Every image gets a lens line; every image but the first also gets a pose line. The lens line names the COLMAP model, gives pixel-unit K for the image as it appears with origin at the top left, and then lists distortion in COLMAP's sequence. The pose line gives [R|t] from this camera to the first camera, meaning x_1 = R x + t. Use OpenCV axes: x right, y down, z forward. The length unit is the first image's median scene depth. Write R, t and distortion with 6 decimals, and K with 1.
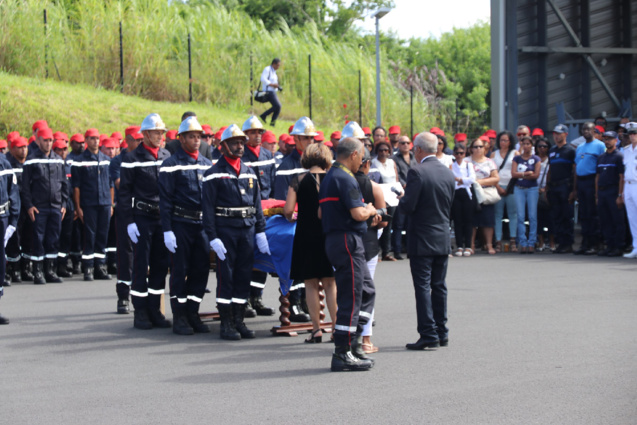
lens RADIAL K [[1759.3, 0, 317.3], [0, 1759.3, 207.6], [0, 0, 1]] dist [0.207116, 0.000000]
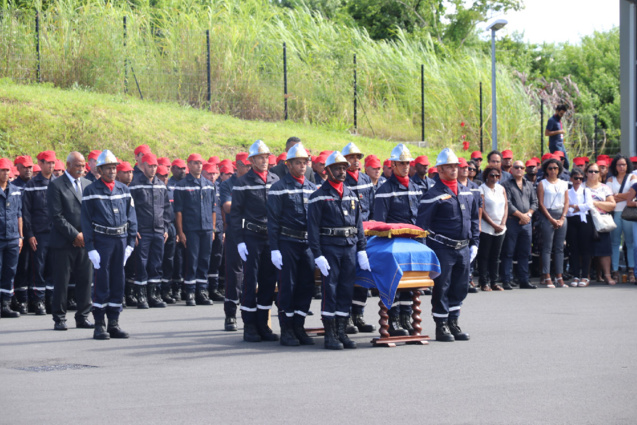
lens RADIAL K [[2190.1, 0, 316.2], [0, 2190.1, 213.0], [0, 0, 1]] dist [0.276919, 0.000000]
pose [[0.998463, 0.002249, -0.055385, 0.008252], [-0.003095, 0.999880, -0.015200, 0.006513], [0.055344, 0.015348, 0.998349, -0.198918]]
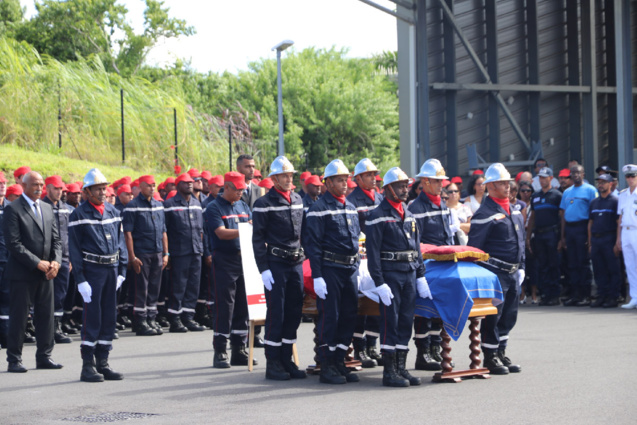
lens RADIAL K [[2106.5, 0, 320.2], [0, 2106.5, 212.1], [0, 0, 1]] dist [0.330583, 0.000000]
pose [[0.989019, -0.009154, 0.147503, -0.149697], [0.013223, 0.999558, -0.026630, 0.004924], [-0.147194, 0.028288, 0.988703, -0.089592]]
